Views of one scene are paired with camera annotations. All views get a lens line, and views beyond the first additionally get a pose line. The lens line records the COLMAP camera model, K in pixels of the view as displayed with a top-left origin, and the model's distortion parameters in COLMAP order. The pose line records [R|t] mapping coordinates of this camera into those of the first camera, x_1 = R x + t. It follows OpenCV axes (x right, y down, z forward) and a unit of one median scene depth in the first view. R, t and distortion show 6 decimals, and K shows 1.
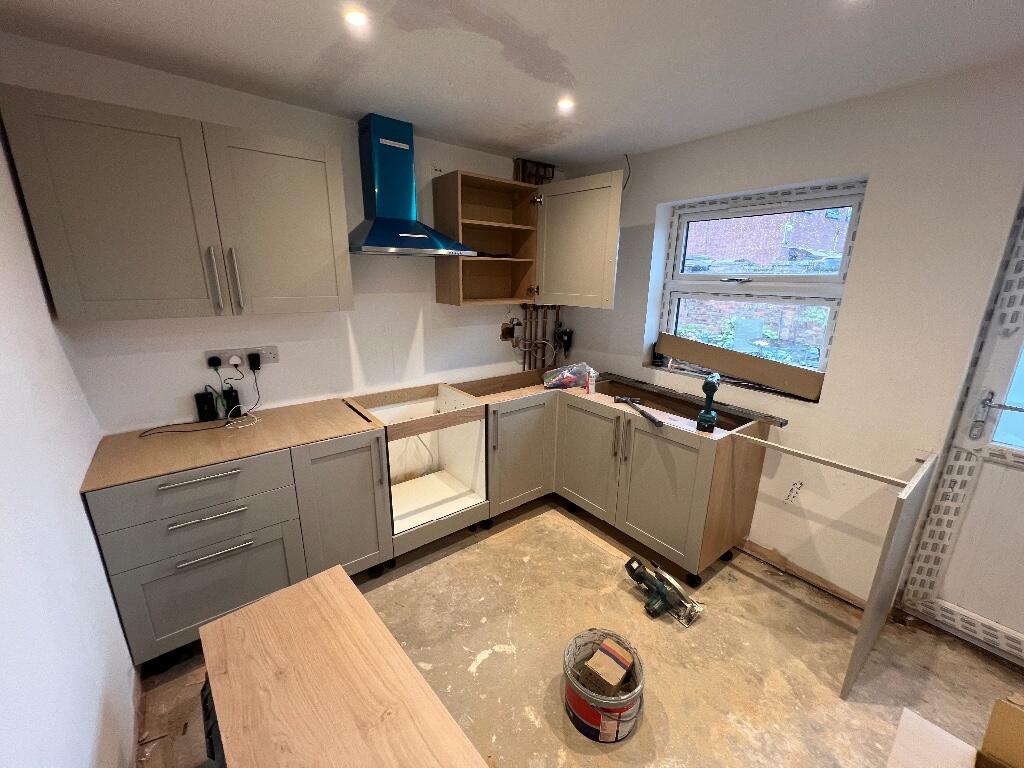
lens RADIAL K [[408.5, 0, 513.7], [0, 408.5, 383.6], [0, 0, 1]] dist [-0.001579, 0.000641]
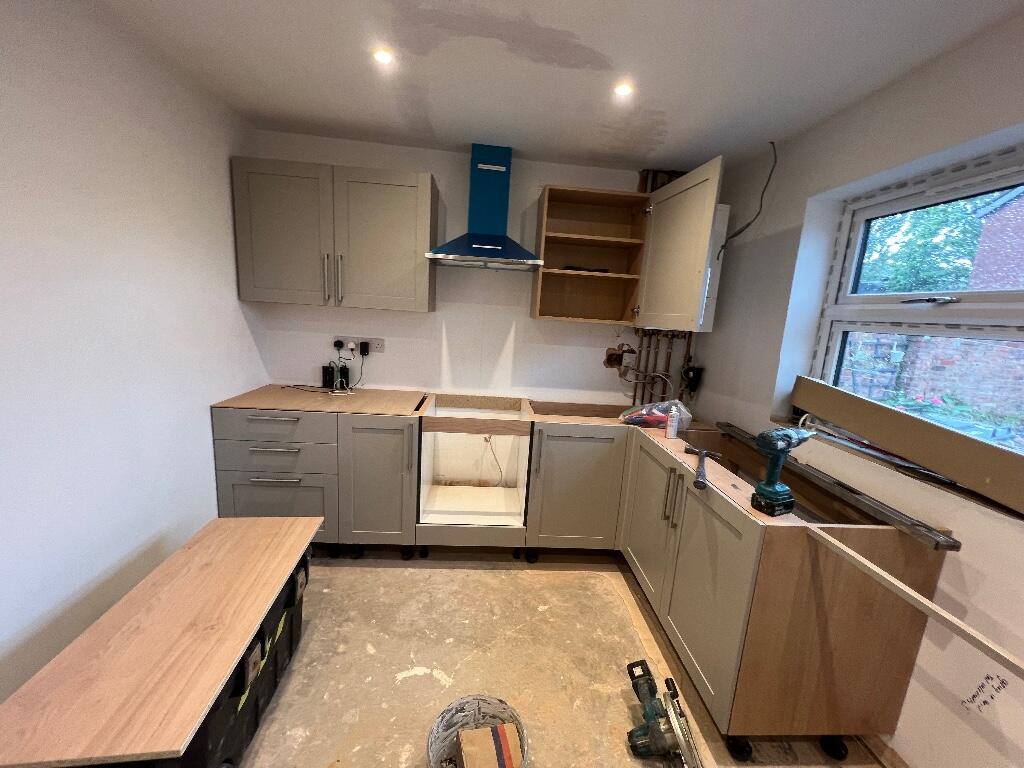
lens RADIAL K [[408.5, 0, 506.6], [0, 408.5, 382.4], [0, 0, 1]] dist [-0.001579, 0.000641]
pose [[0.825902, 0.136827, -0.546958, 0.385907], [-0.195949, 0.979292, -0.050901, 0.023757], [0.528667, 0.149215, 0.835611, 0.175794]]
